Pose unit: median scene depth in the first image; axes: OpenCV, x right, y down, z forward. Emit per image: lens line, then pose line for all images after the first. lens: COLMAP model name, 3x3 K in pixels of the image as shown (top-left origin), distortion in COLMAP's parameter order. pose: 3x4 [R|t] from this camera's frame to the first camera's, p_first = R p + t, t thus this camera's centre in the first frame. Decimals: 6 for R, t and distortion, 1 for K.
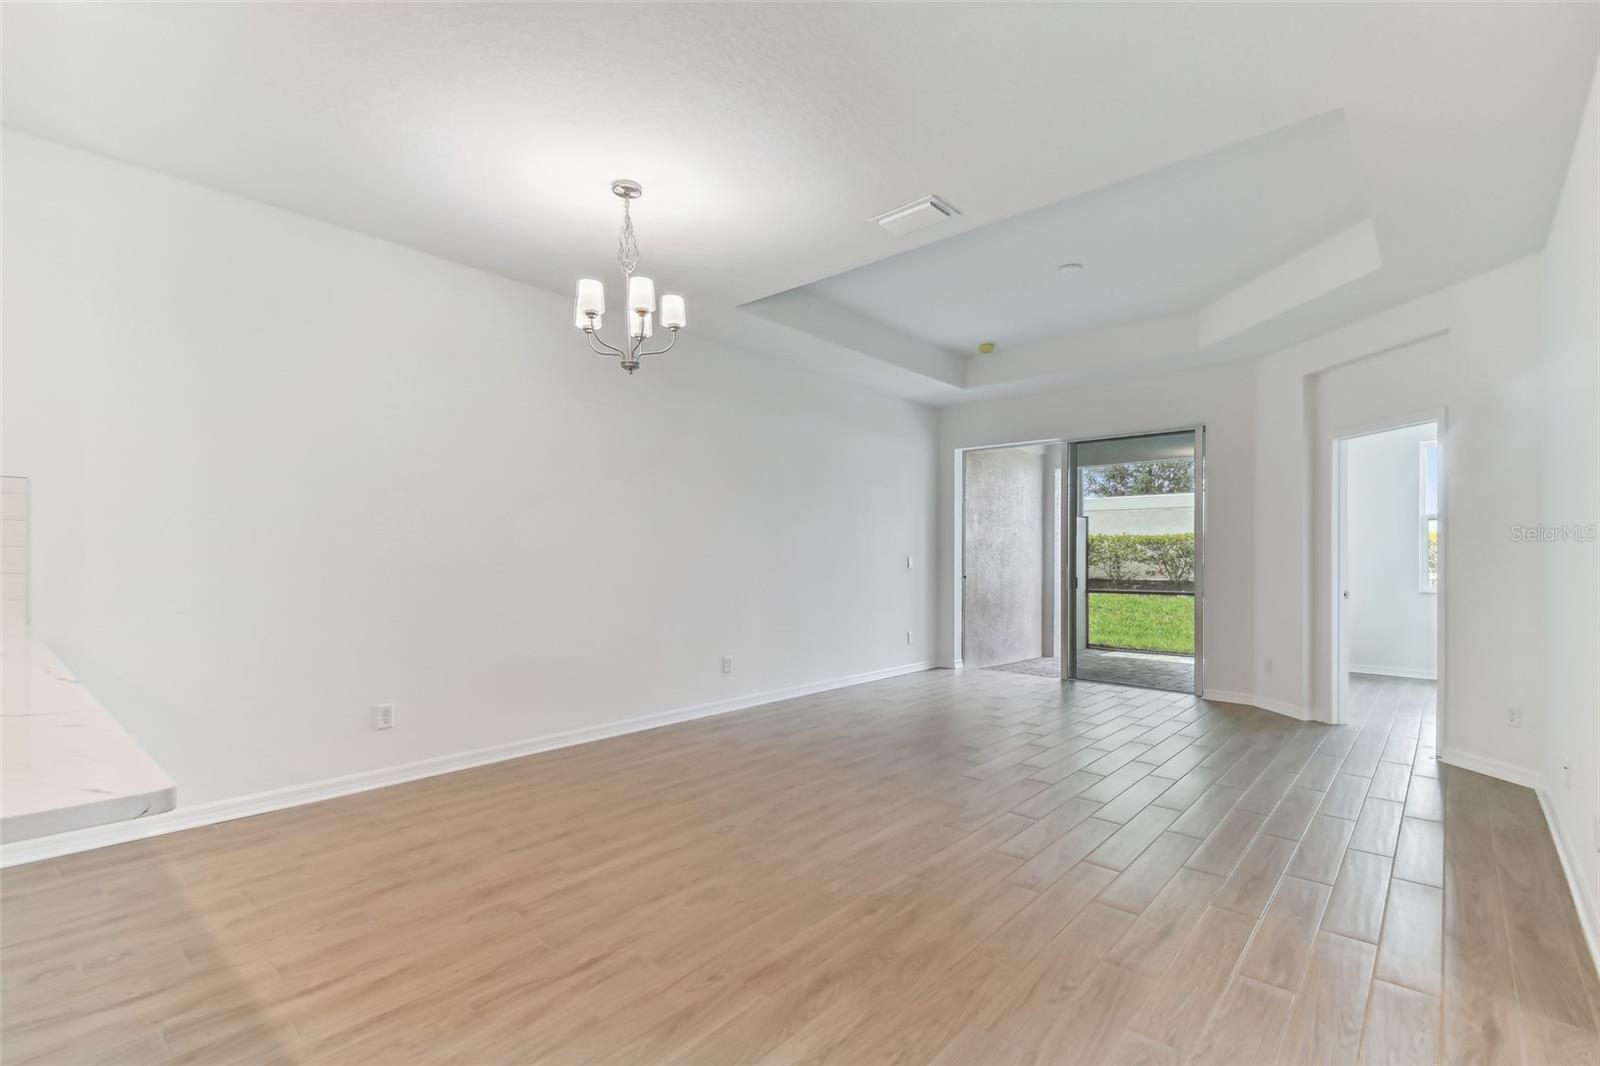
lens RADIAL K [[715.6, 0, 802.8], [0, 715.6, 535.6], [0, 0, 1]] dist [0.056061, -0.030727]
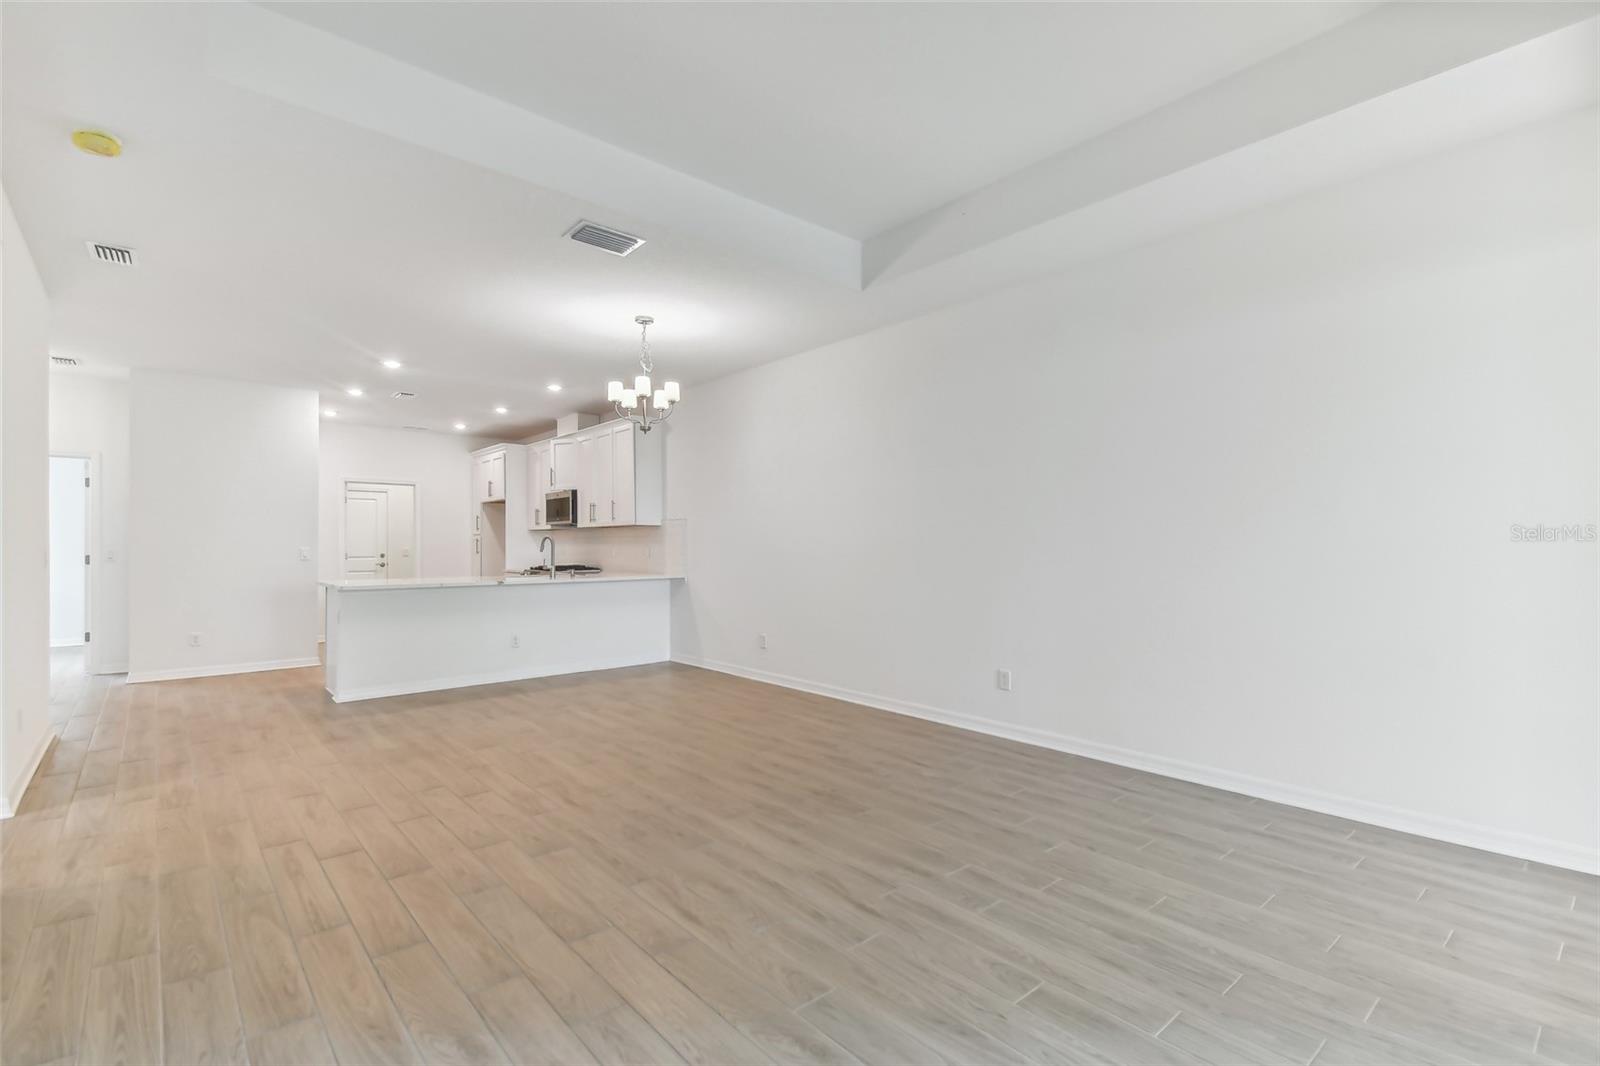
lens RADIAL K [[715.6, 0, 802.8], [0, 715.6, 535.6], [0, 0, 1]] dist [0.056061, -0.030727]
pose [[-0.125732, -0.020602, -0.991850, 1.112224], [0.028807, 0.999287, -0.024408, 0.044261], [0.991646, -0.031642, -0.125049, 1.329867]]
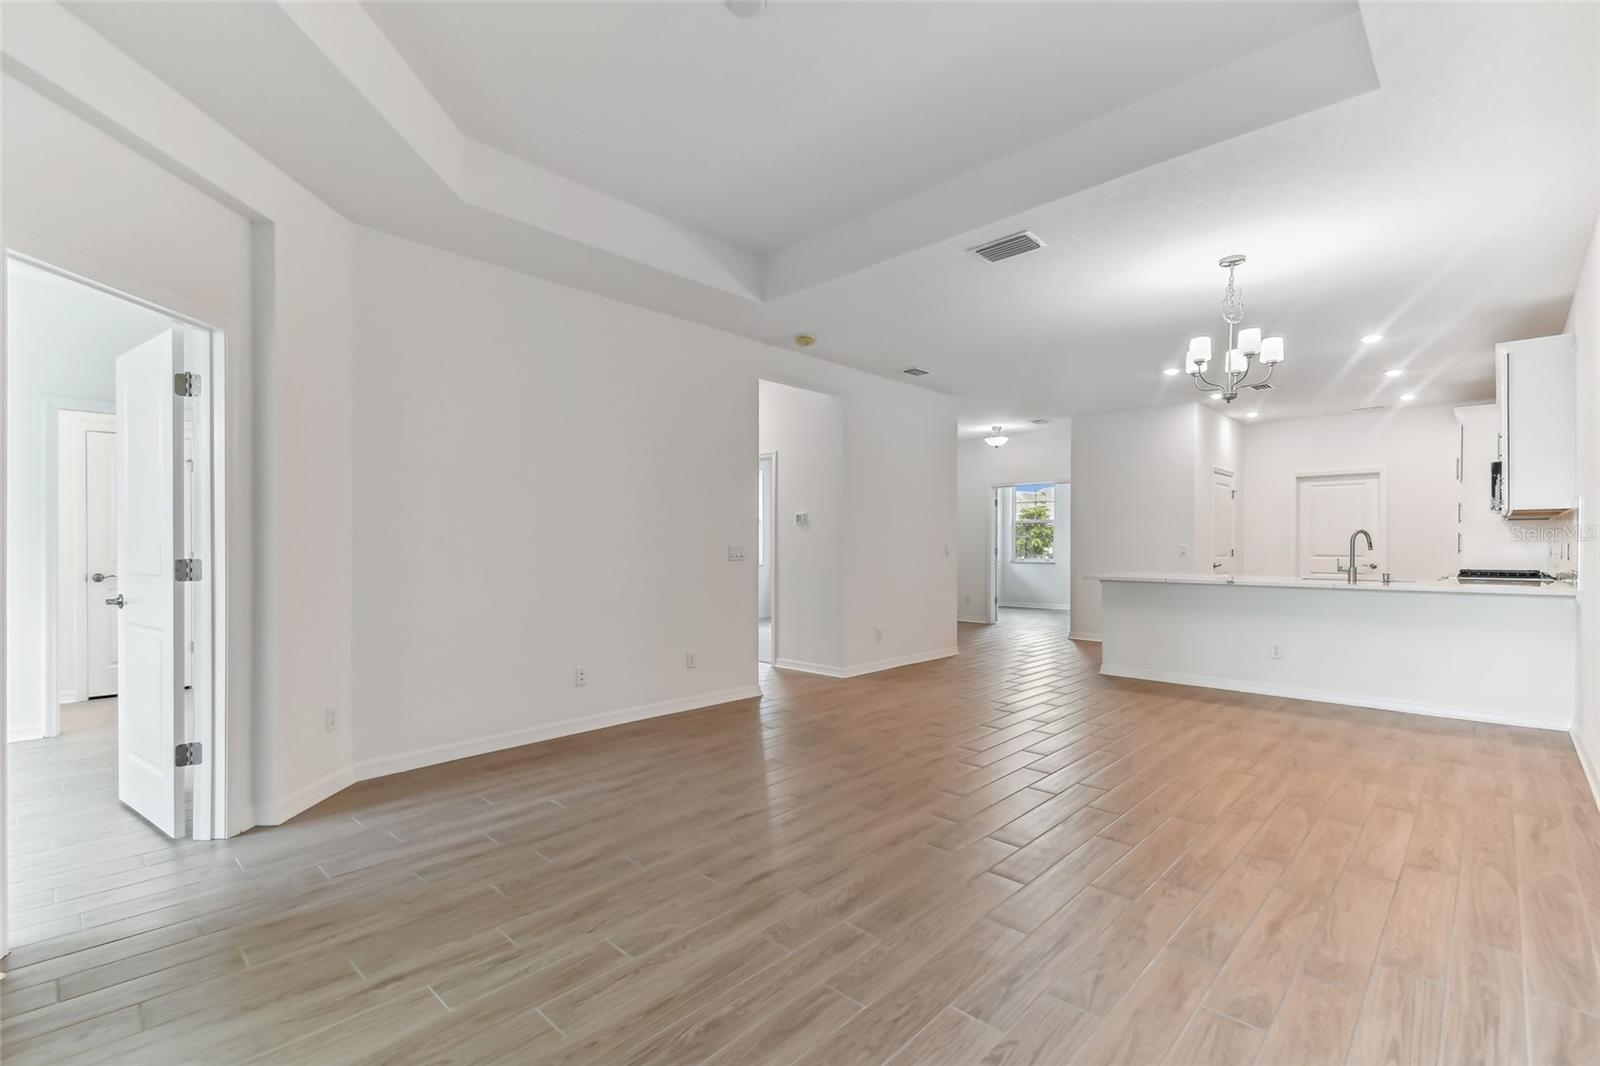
lens RADIAL K [[715.6, 0, 802.8], [0, 715.6, 535.6], [0, 0, 1]] dist [0.056061, -0.030727]
pose [[-0.999730, -0.008389, 0.021682, 0.414528], [-0.009186, 0.999275, -0.036934, 0.058596], [-0.021357, -0.037123, -0.999082, 1.993228]]
